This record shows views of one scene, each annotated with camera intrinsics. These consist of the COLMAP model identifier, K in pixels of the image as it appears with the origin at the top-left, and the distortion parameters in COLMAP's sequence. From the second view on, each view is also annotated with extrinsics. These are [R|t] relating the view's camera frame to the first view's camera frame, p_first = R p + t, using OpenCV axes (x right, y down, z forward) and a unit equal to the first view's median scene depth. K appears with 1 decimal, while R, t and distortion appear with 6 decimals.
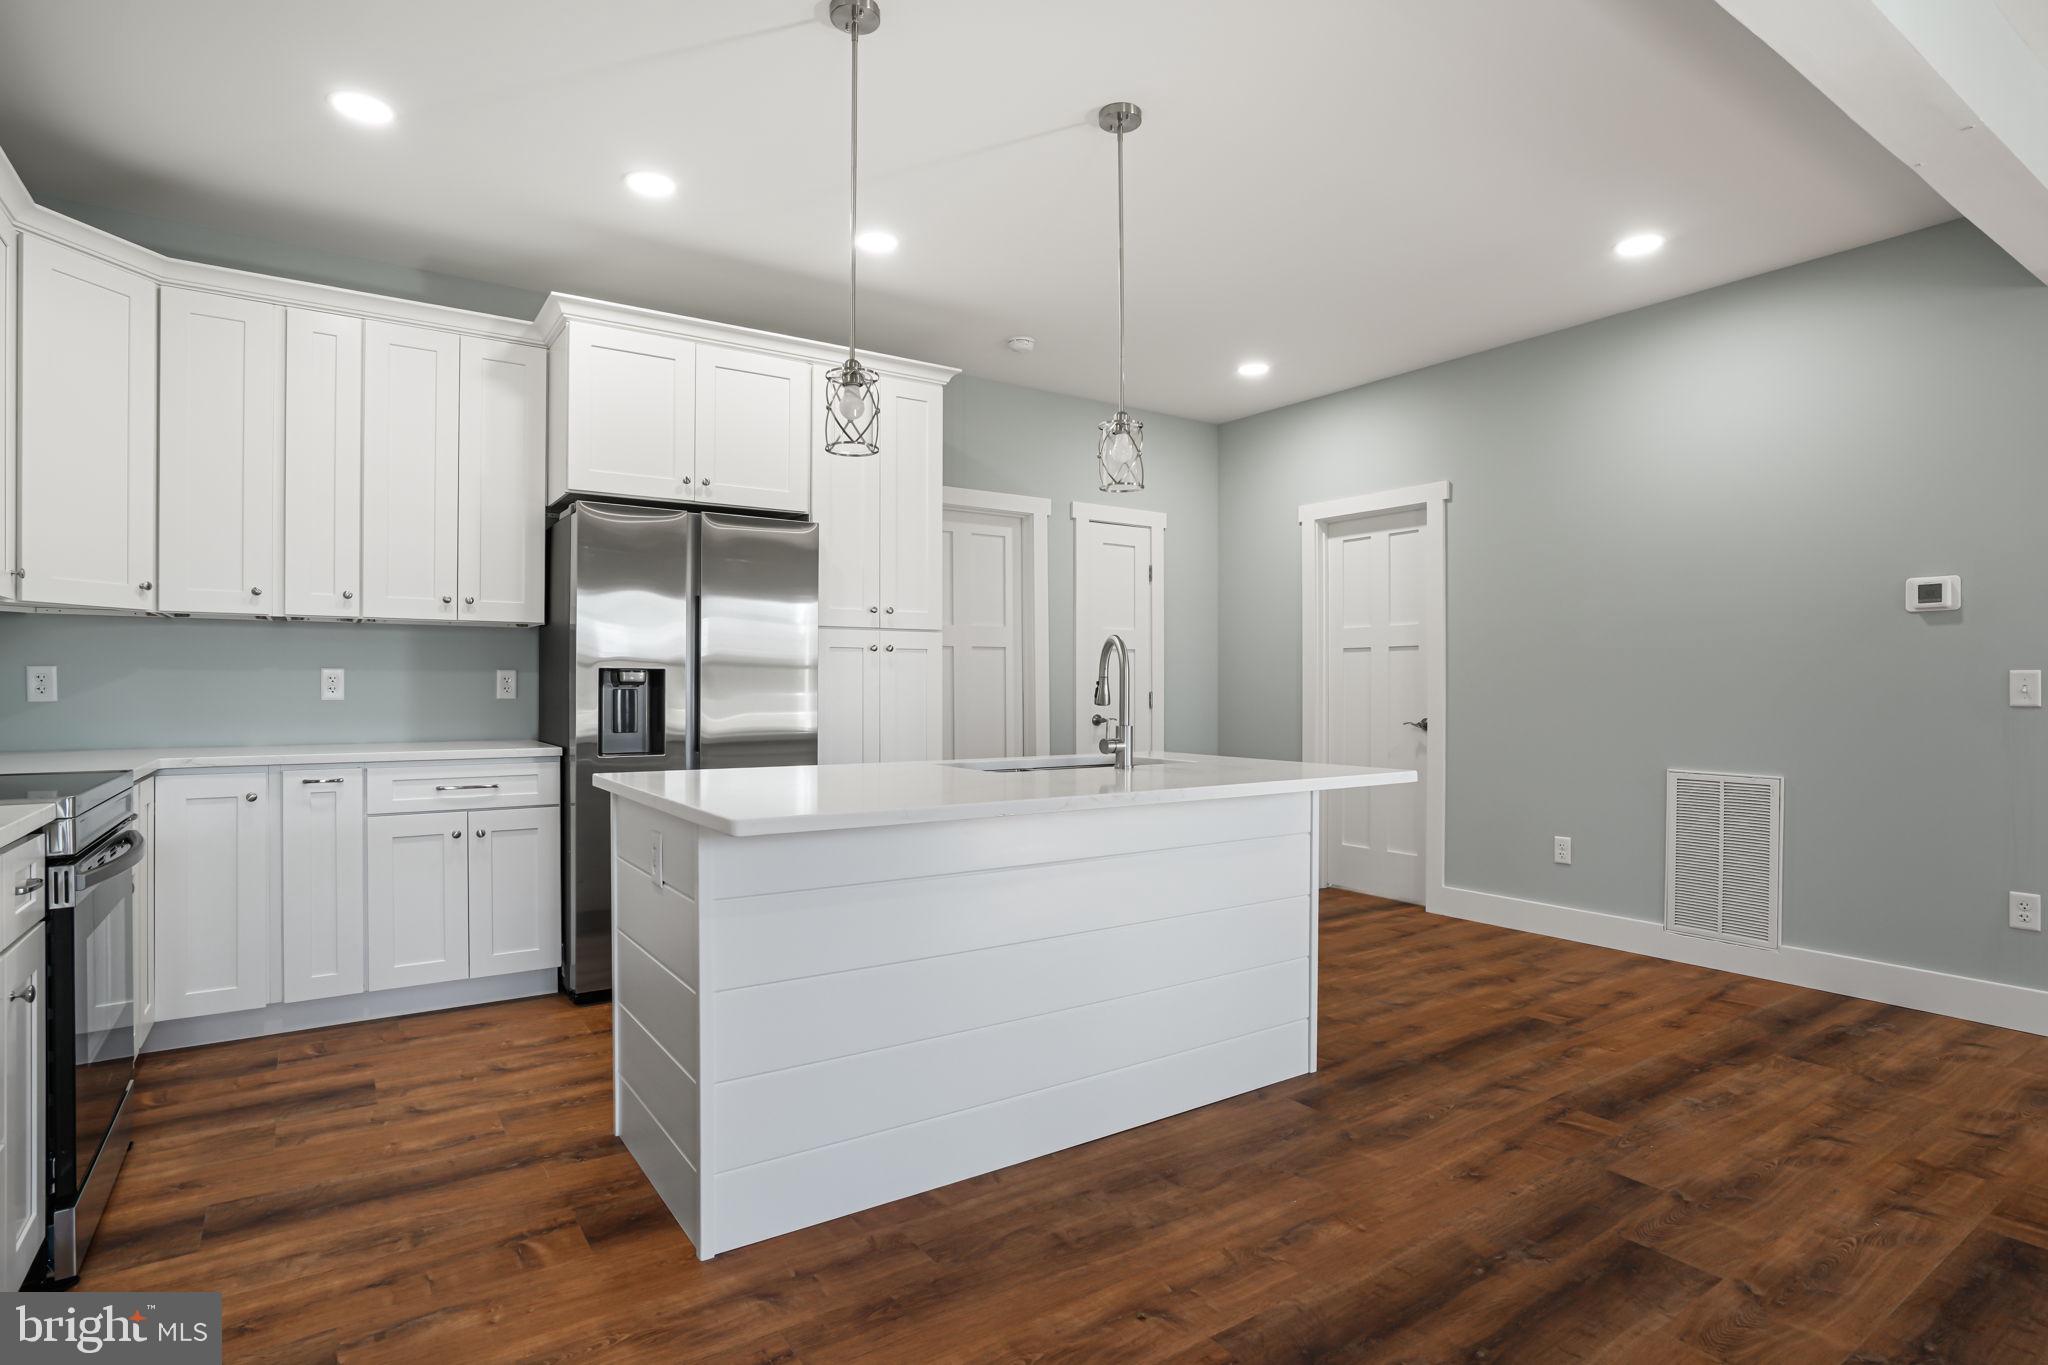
lens RADIAL K [[1061.7, 0, 1024.0], [0, 1061.7, 682.5], [0, 0, 1]] dist [-0.023215, 0.000223]
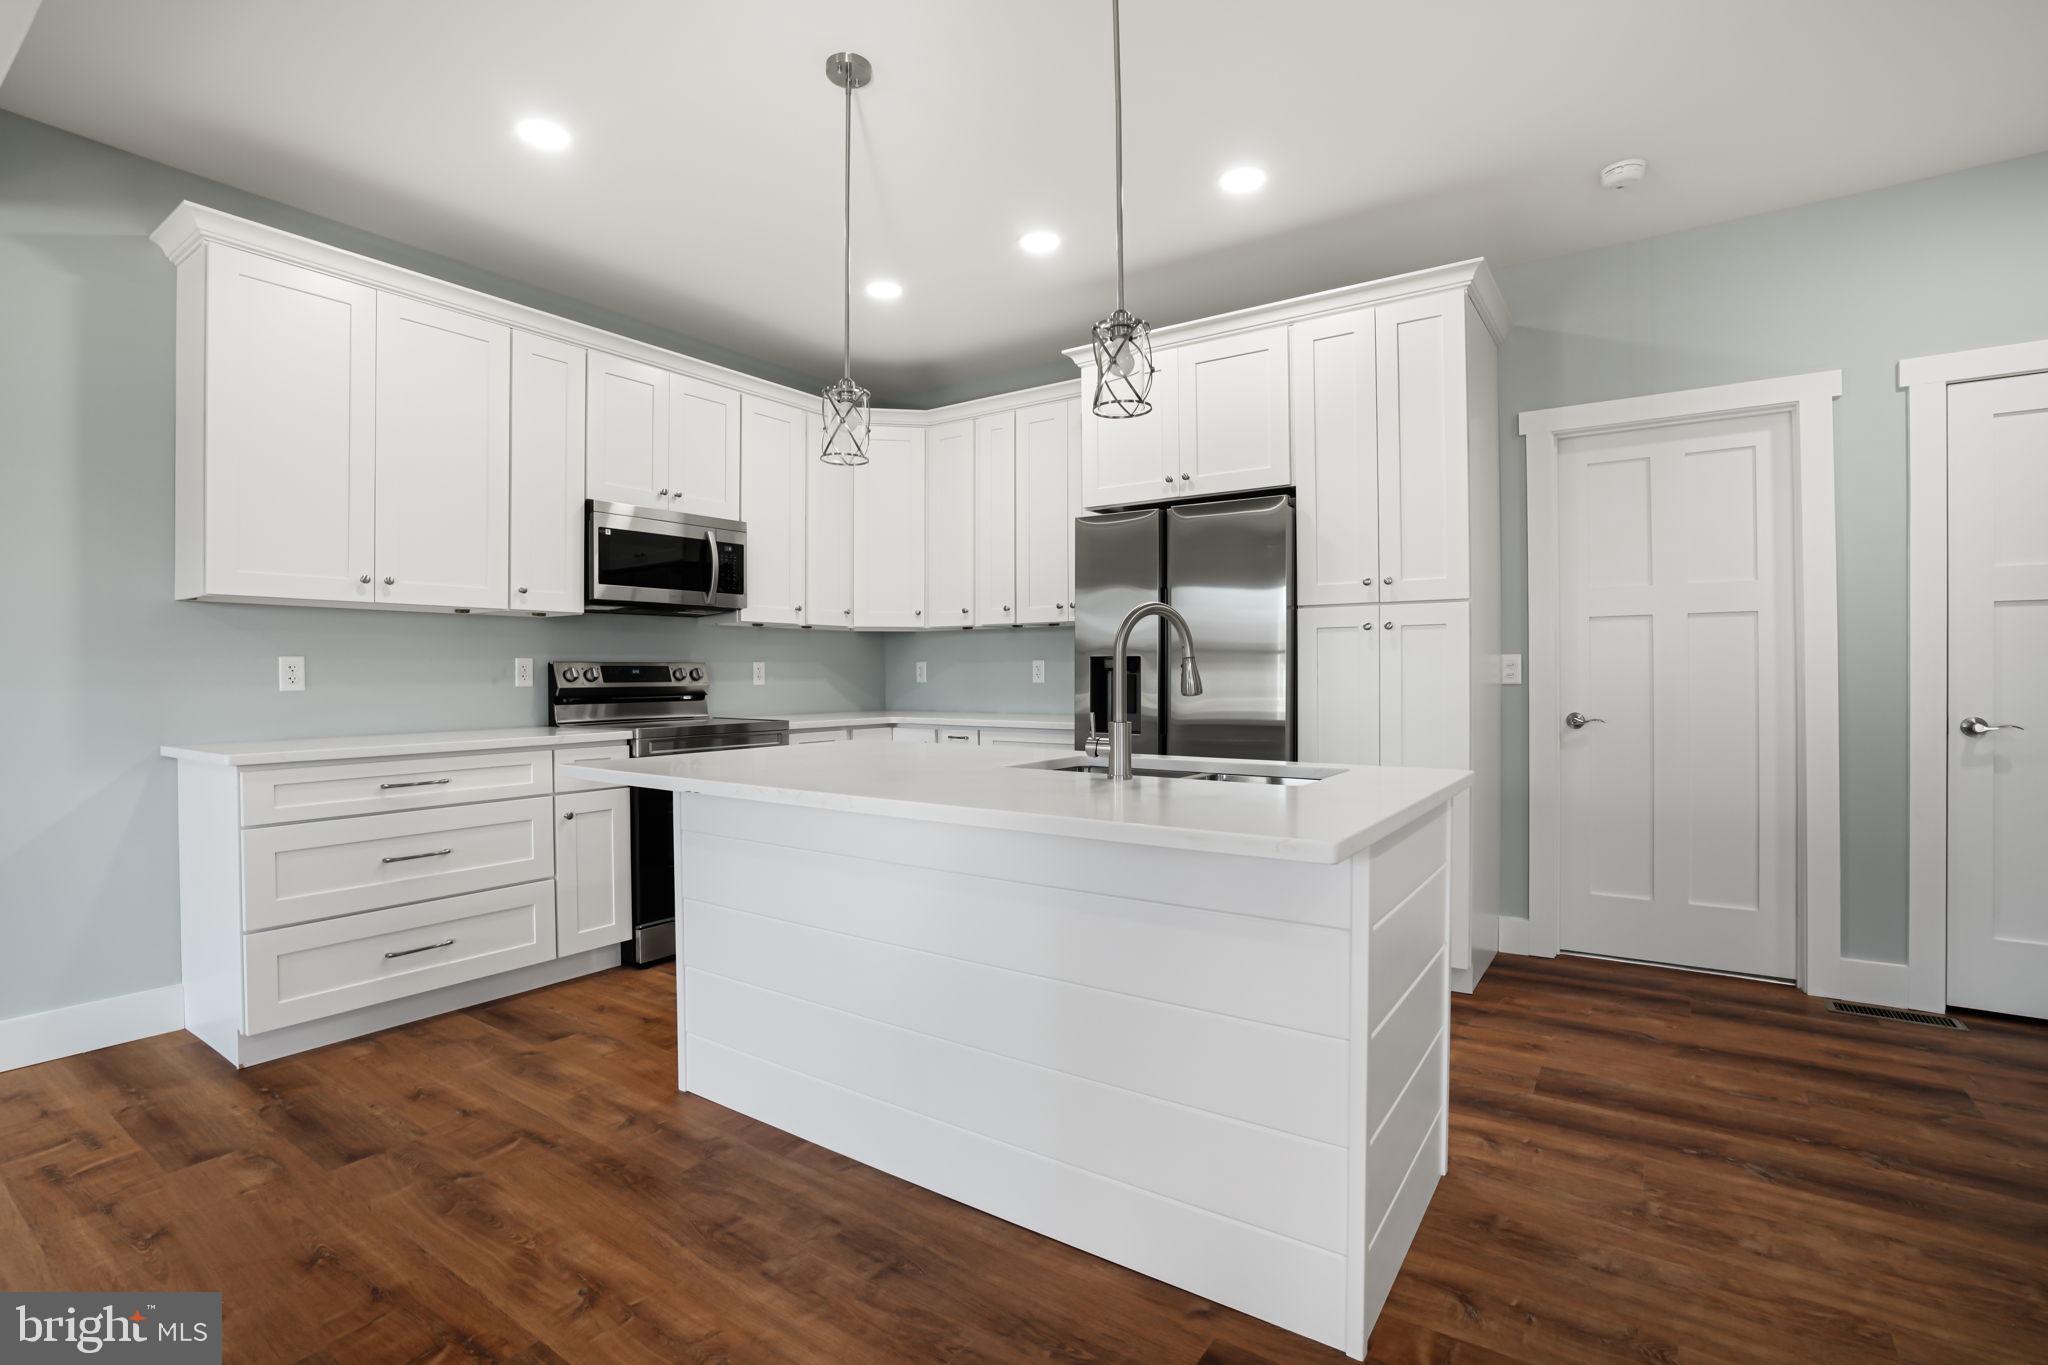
lens RADIAL K [[953.7, 0, 1013.7], [0, 953.7, 667.0], [0, 0, 1]] dist [-0.052468, 0.019367]
pose [[0.347593, -0.010148, -0.937591, 0.577471], [0.004564, 0.999948, -0.009131, 0.007273], [0.937634, -0.001106, 0.347621, 0.568230]]
